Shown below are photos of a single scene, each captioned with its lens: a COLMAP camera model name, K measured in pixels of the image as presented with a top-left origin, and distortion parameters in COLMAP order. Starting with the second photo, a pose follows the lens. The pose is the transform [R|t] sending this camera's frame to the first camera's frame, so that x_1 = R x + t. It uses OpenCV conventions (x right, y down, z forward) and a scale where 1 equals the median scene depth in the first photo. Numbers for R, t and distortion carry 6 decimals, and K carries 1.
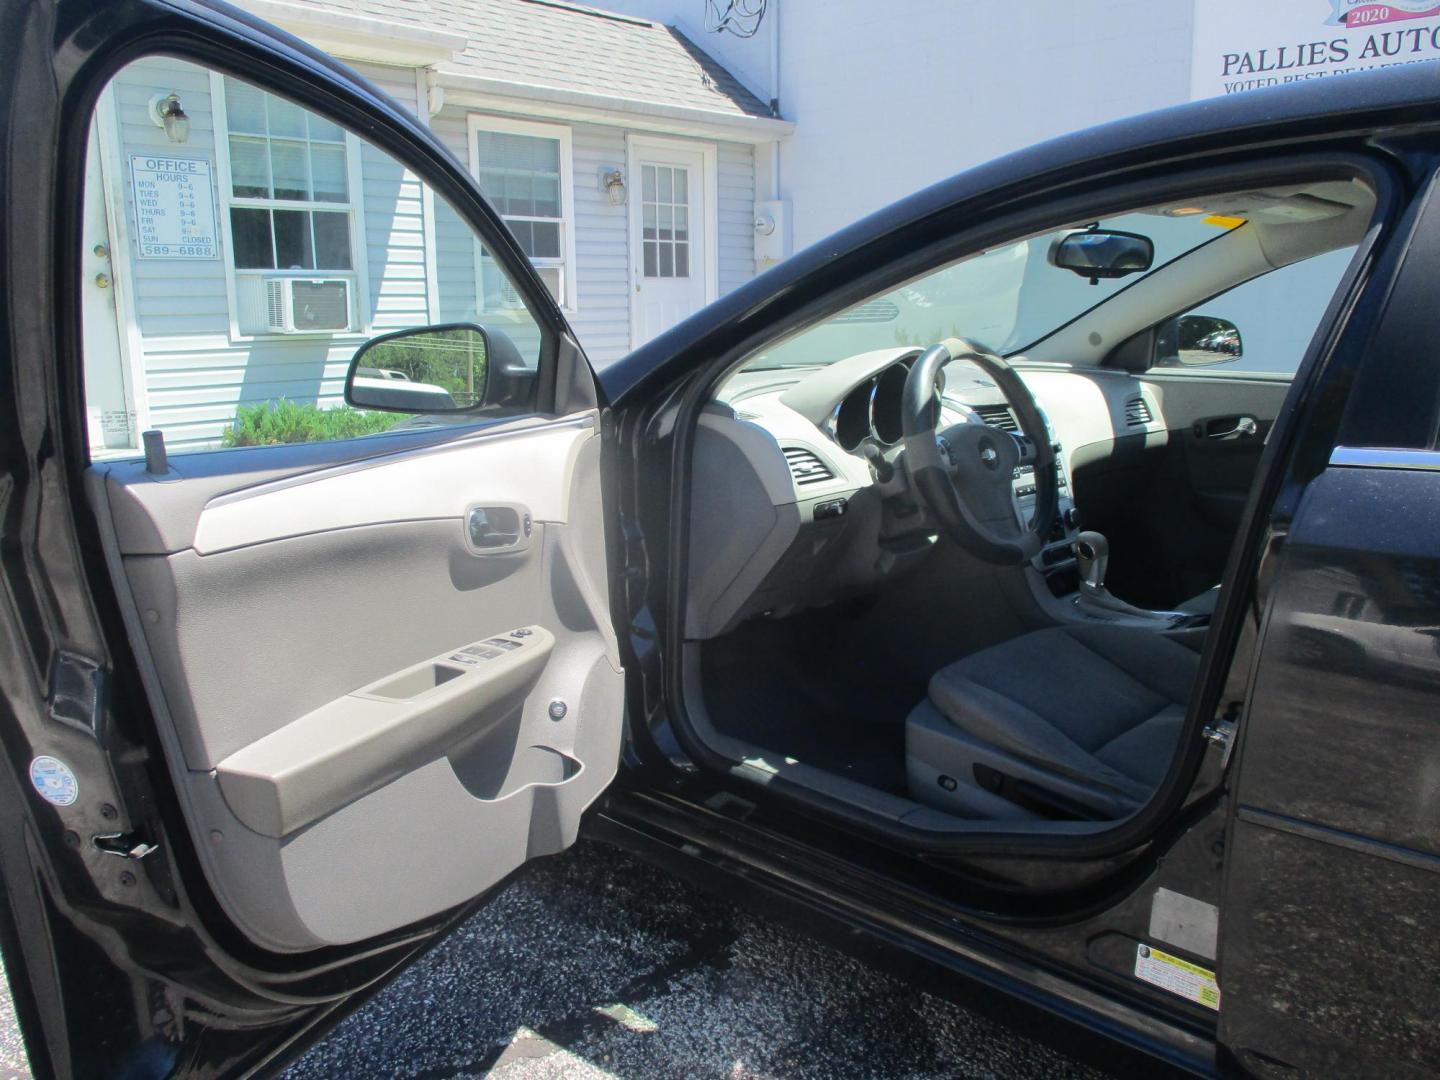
lens RADIAL K [[1197.3, 0, 719.6], [0, 1197.3, 535.4], [0, 0, 1]] dist [-0.040869, 0.016976]
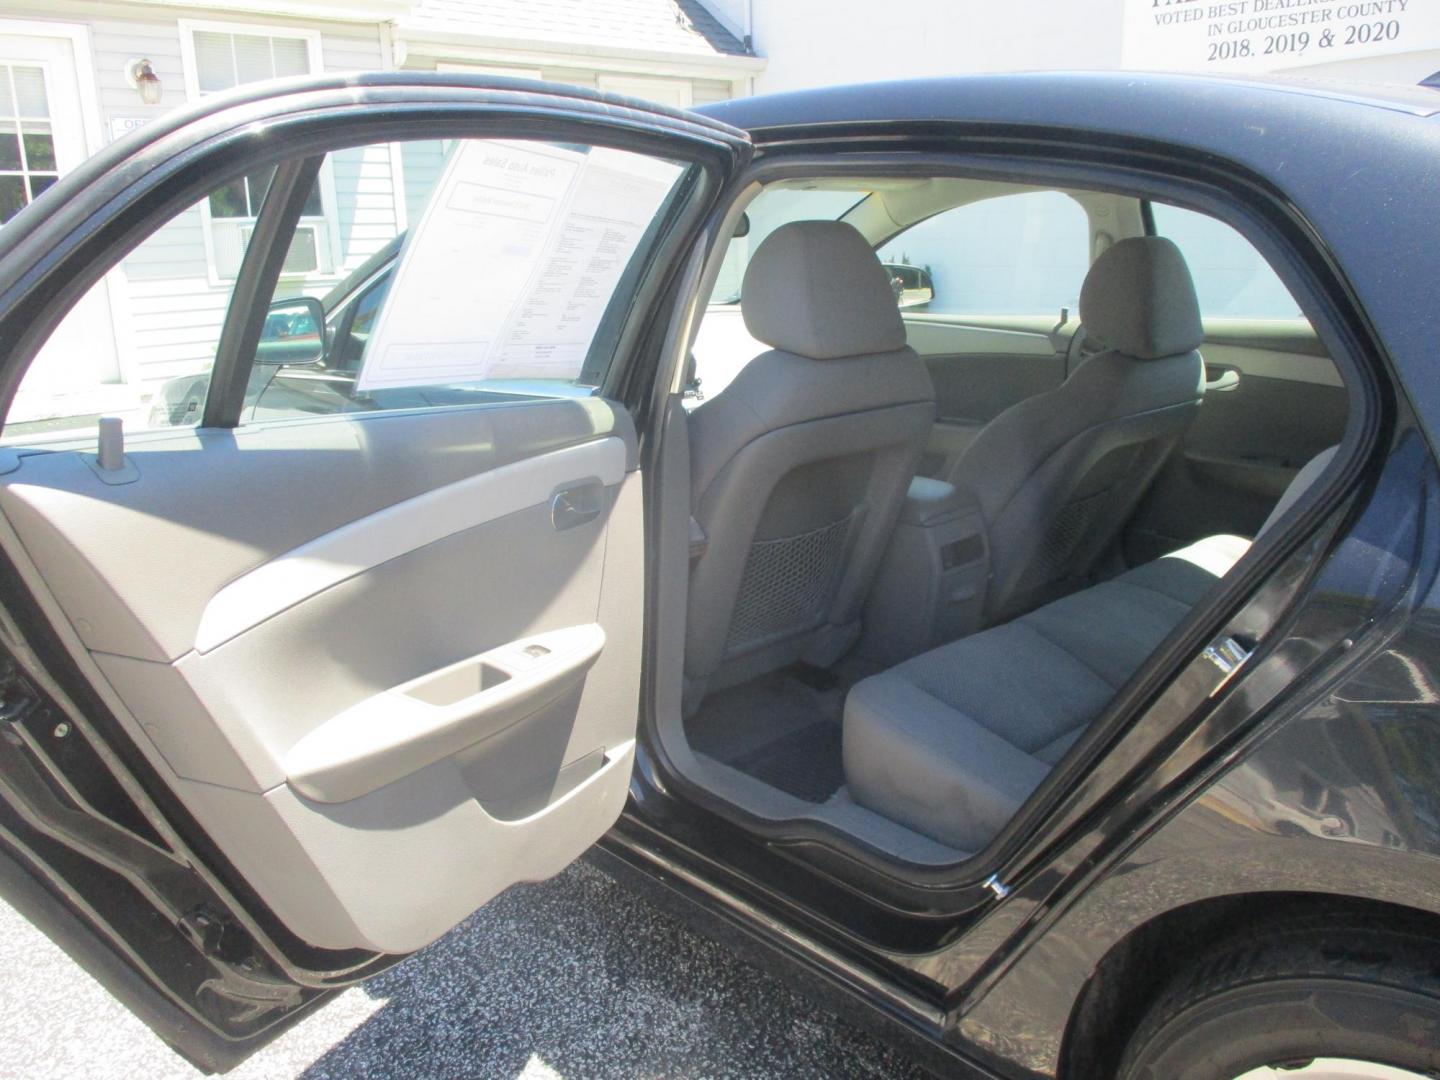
lens RADIAL K [[1197.3, 0, 722.5], [0, 1197.3, 542.0], [0, 0, 1]] dist [-0.040869, 0.016976]
pose [[0.998012, -0.000847, -0.063016, 0.119558], [0.004975, 0.997848, 0.065381, 0.004360], [0.062825, -0.065564, 0.995869, -0.073387]]
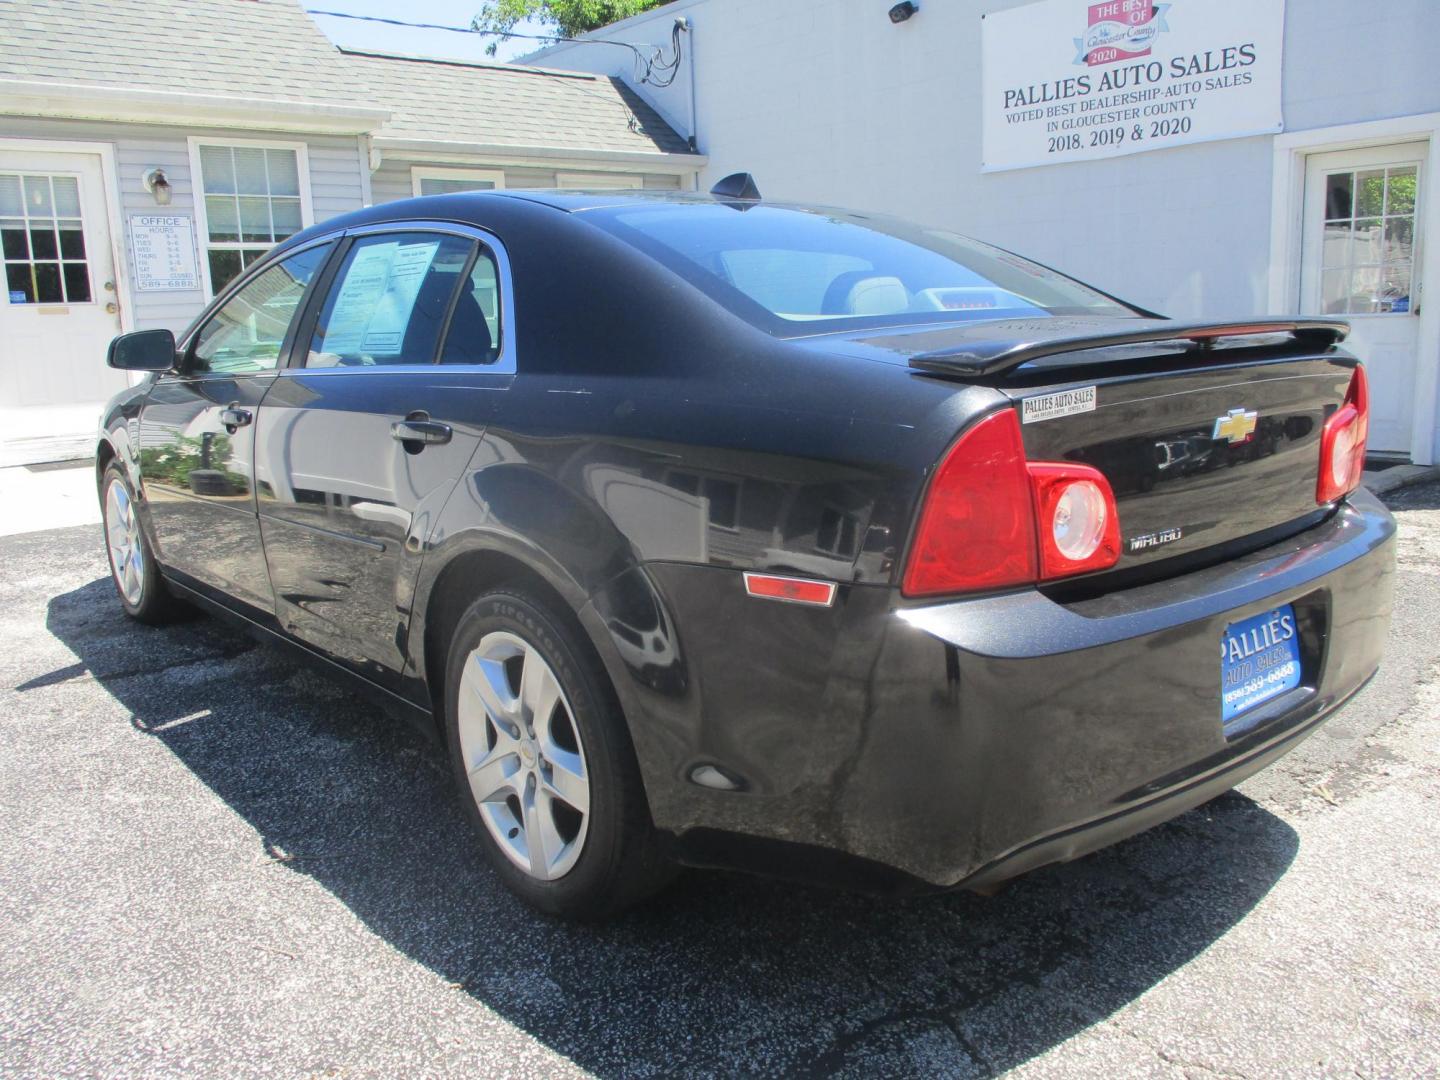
lens RADIAL K [[1197.3, 0, 720.7], [0, 1197.3, 540.4], [0, 0, 1]] dist [-0.040869, 0.016976]
pose [[0.993583, -0.007206, -0.112874, 0.276566], [0.006925, 0.999972, -0.002886, 0.051178], [0.112892, 0.002085, 0.993605, -0.230918]]
